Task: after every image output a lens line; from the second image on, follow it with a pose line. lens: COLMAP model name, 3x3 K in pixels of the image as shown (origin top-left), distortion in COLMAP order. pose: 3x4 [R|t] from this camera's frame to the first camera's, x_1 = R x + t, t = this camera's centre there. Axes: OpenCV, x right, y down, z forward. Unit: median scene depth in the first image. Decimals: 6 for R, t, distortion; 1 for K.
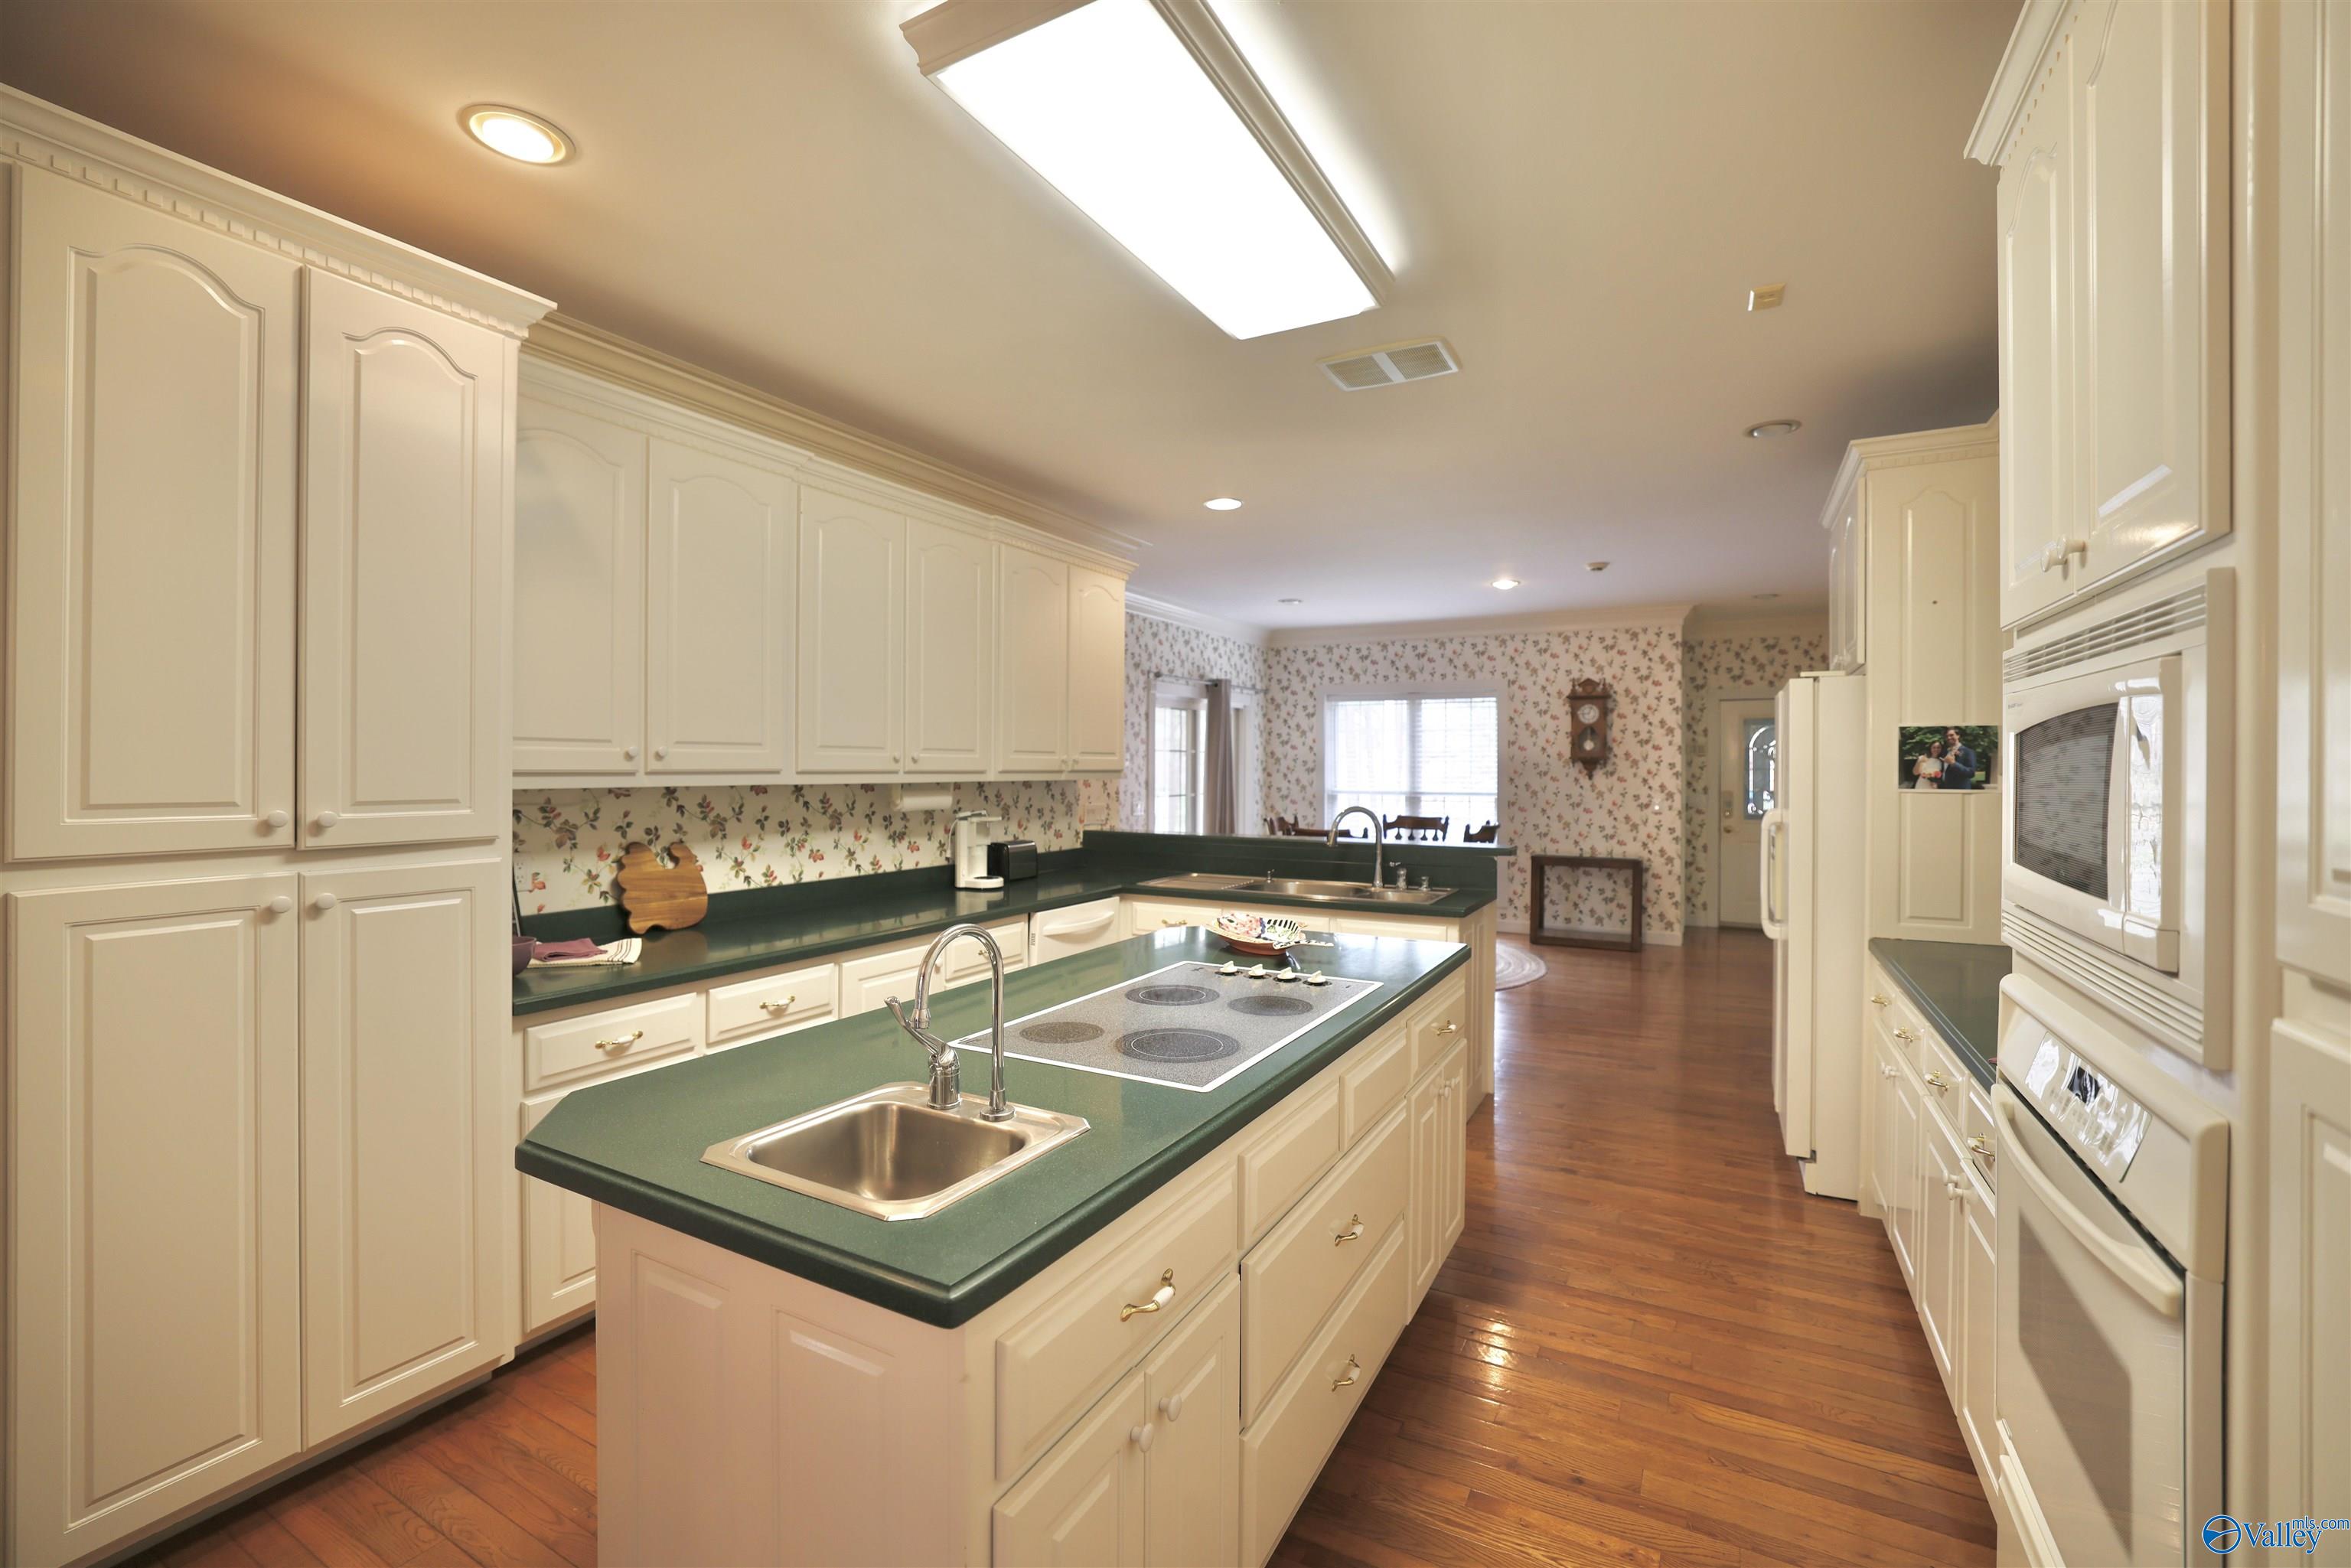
lens RADIAL K [[997.4, 0, 1172.0], [0, 997.4, 775.9], [0, 0, 1]] dist [-0.032745, 0.009608]
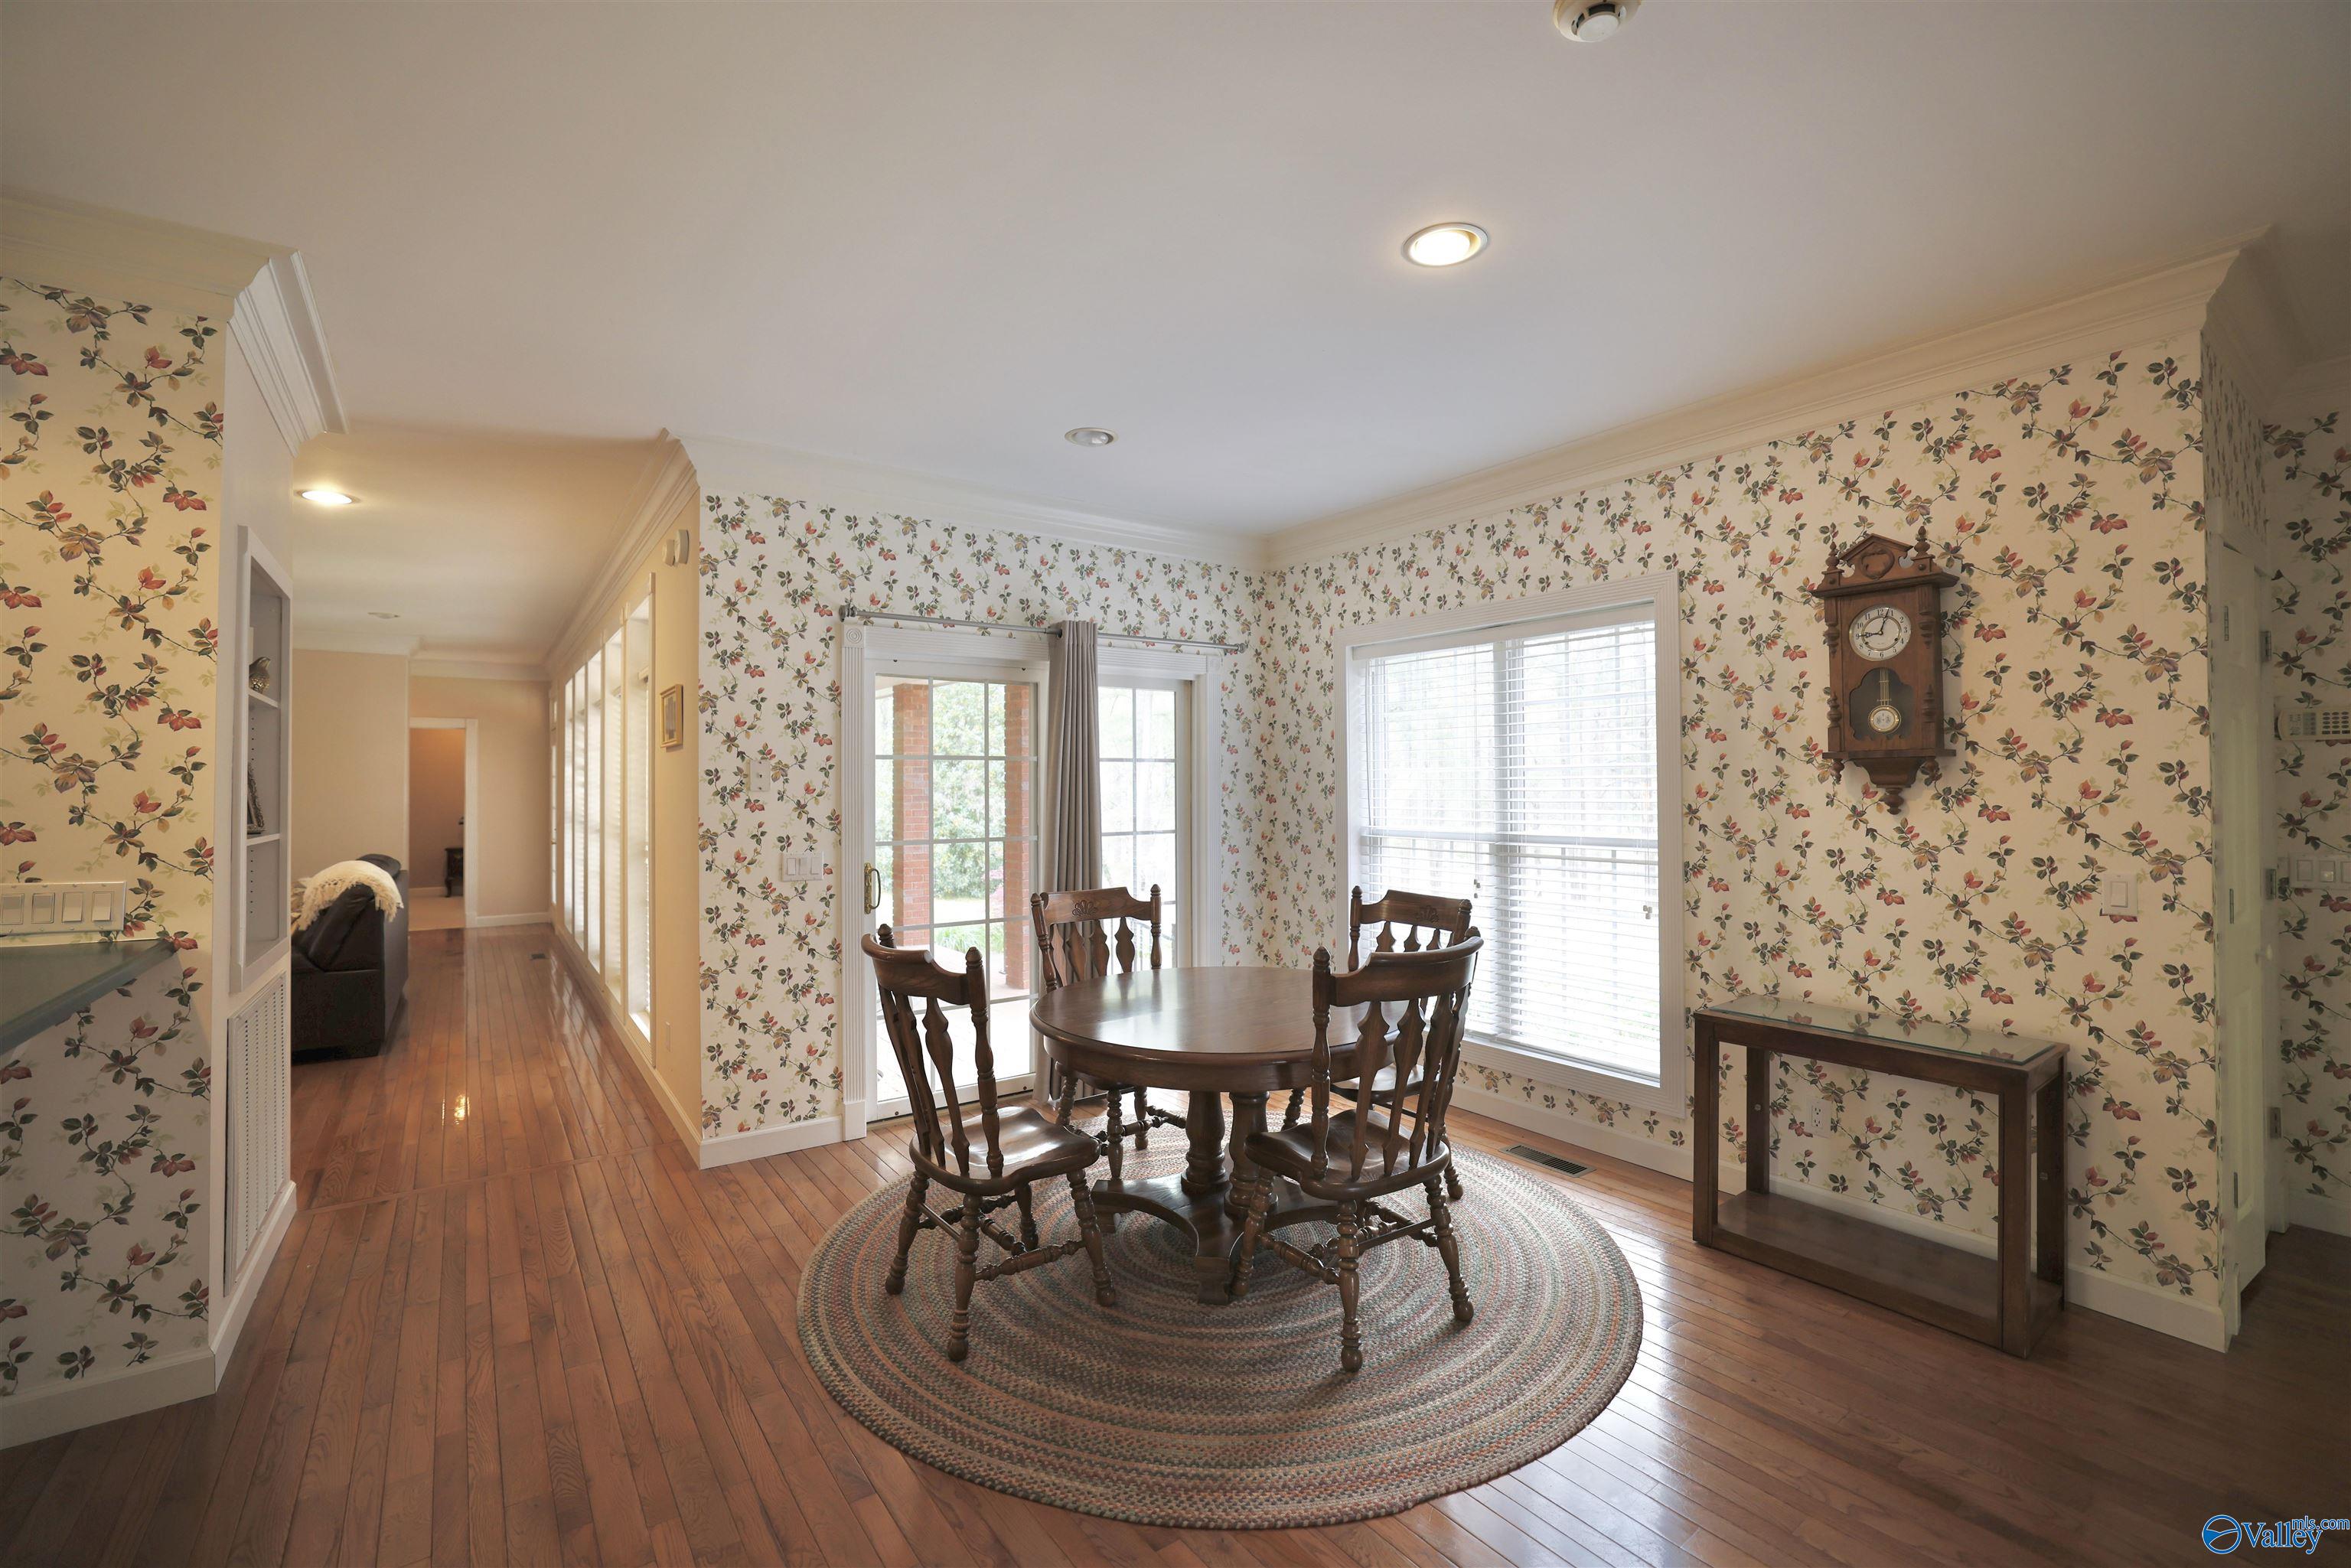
lens RADIAL K [[997.4, 0, 1169.3], [0, 997.4, 775.9], [0, 0, 1]] dist [-0.032745, 0.009608]
pose [[0.902135, -0.012080, -0.431284, 0.335514], [0.003768, 0.999790, -0.020122, -0.003624], [0.431437, 0.016528, 0.901992, 0.555019]]
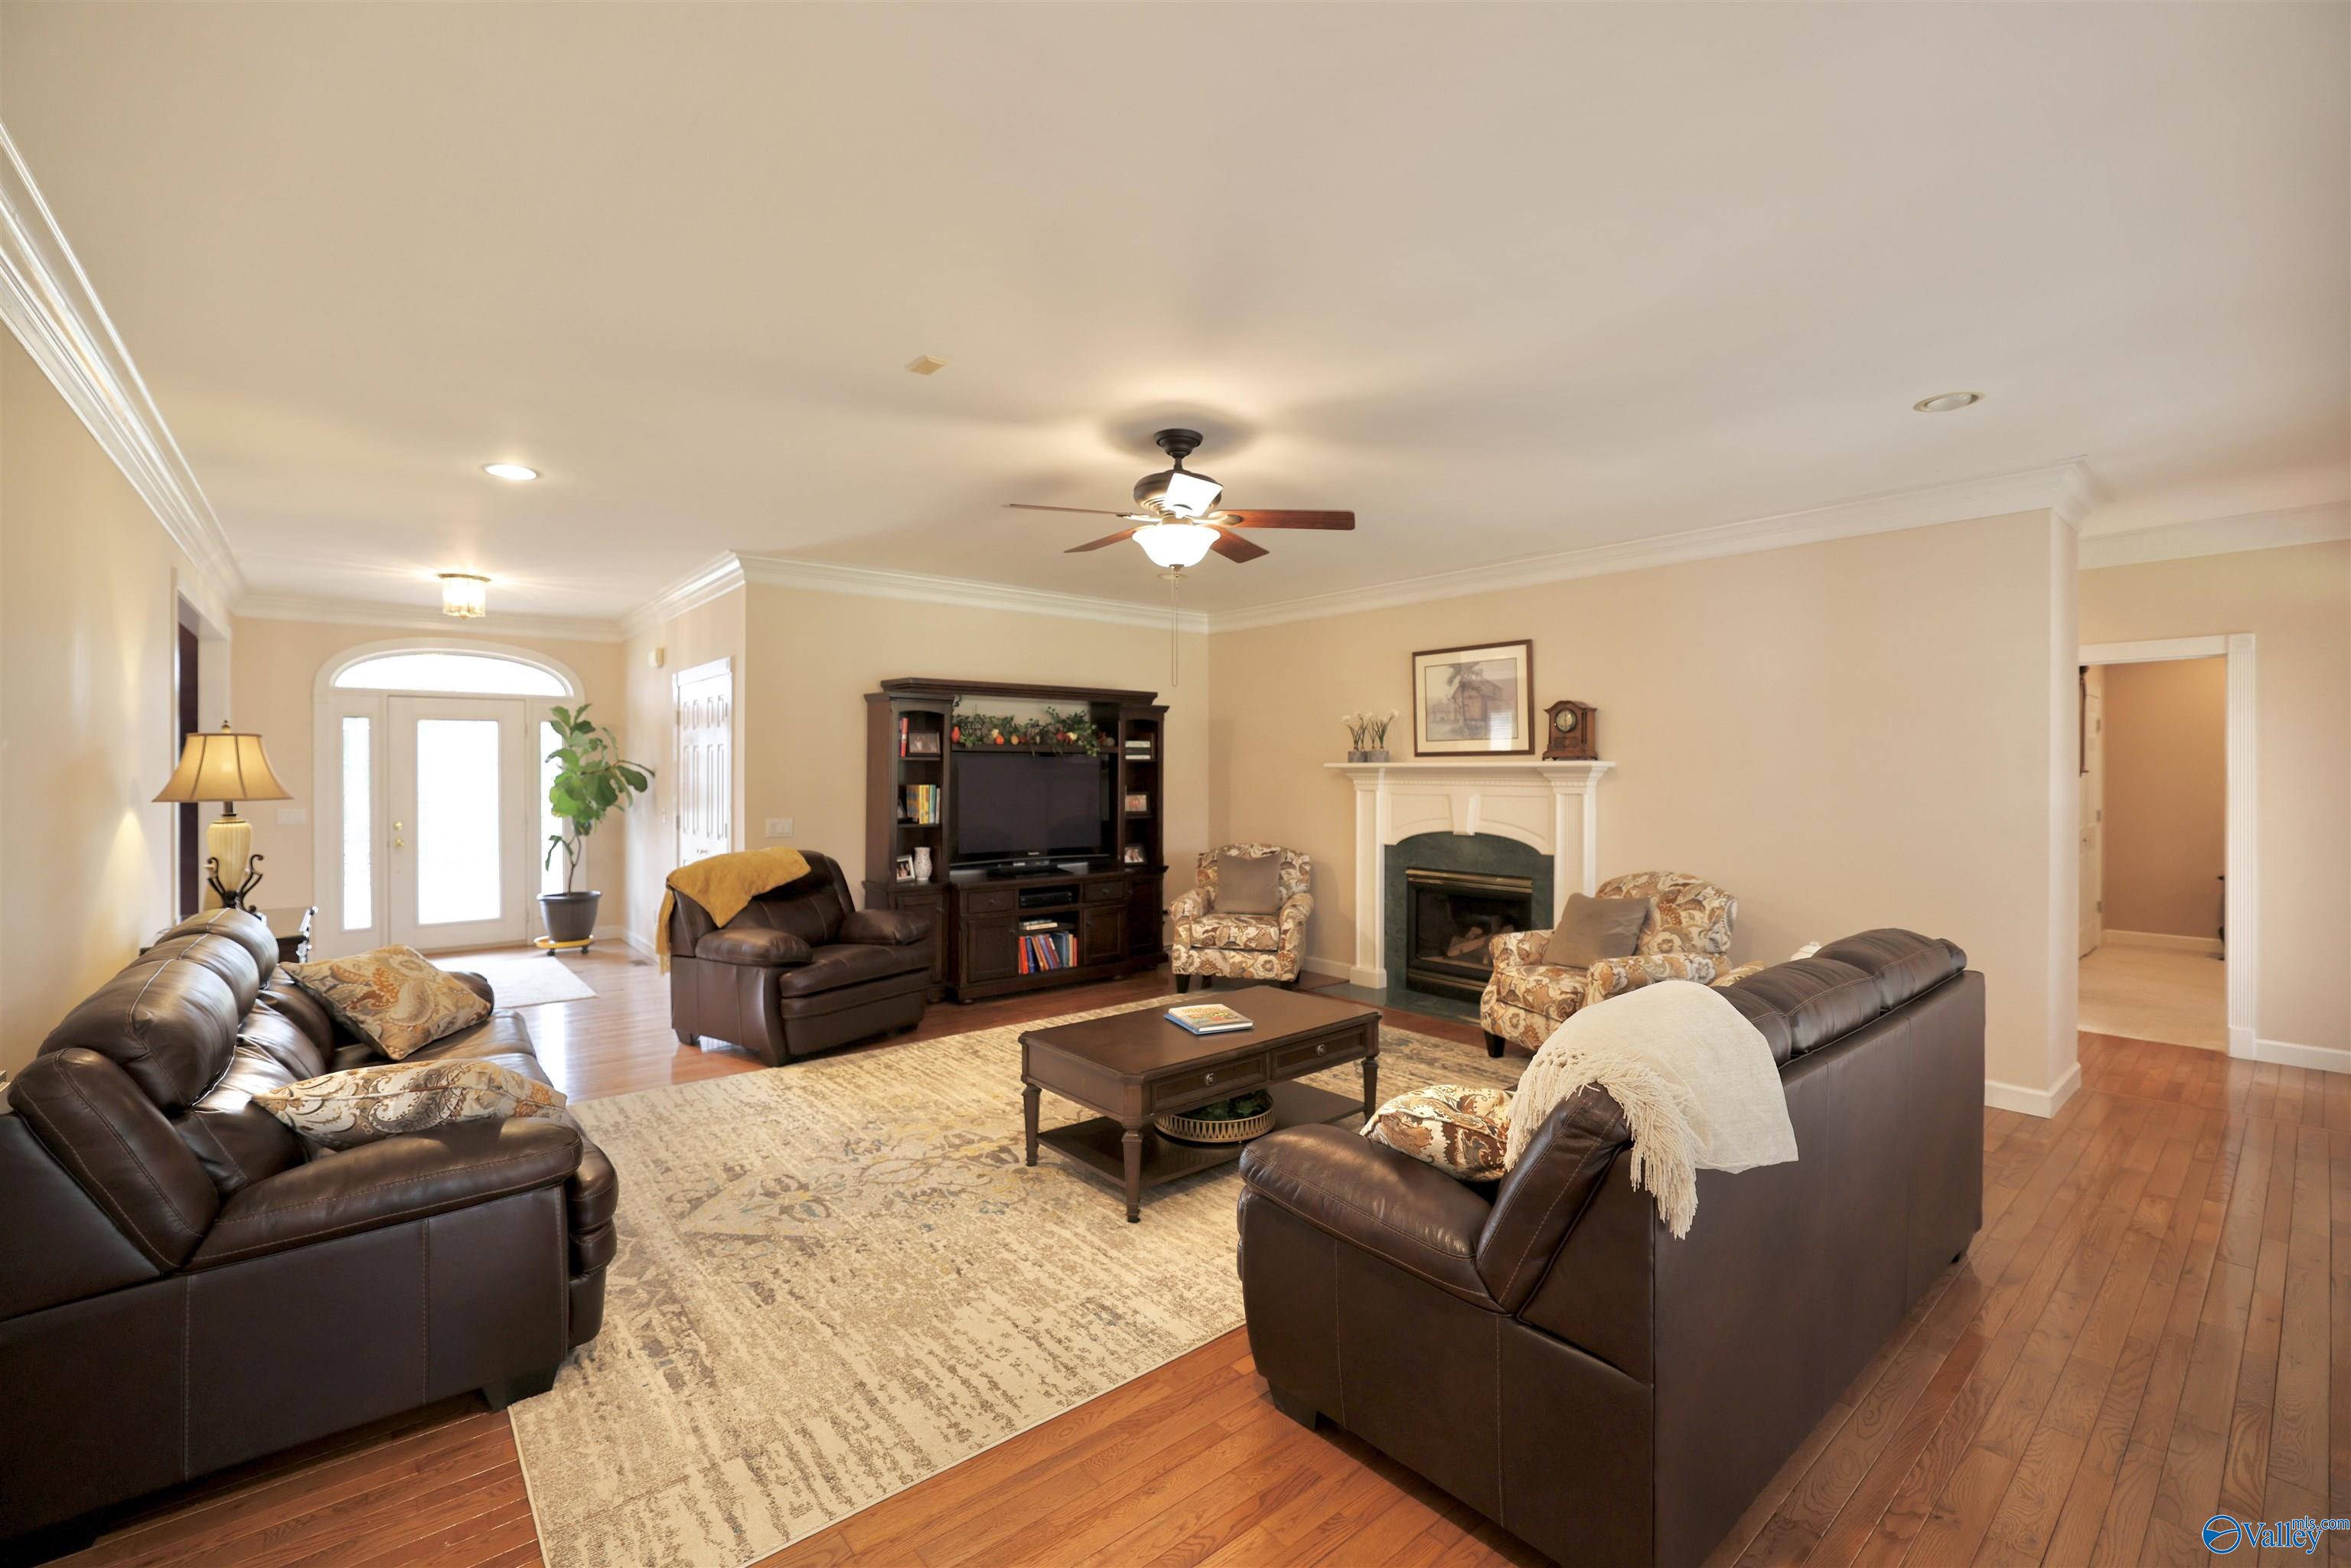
lens RADIAL K [[997.4, 0, 1165.4], [0, 997.4, 770.3], [0, 0, 1]] dist [-0.032745, 0.009608]
pose [[-0.362427, -0.006240, -0.931991, 0.072157], [-0.003799, 0.999979, -0.005217, -0.008380], [0.932004, 0.001650, -0.362443, 0.724407]]
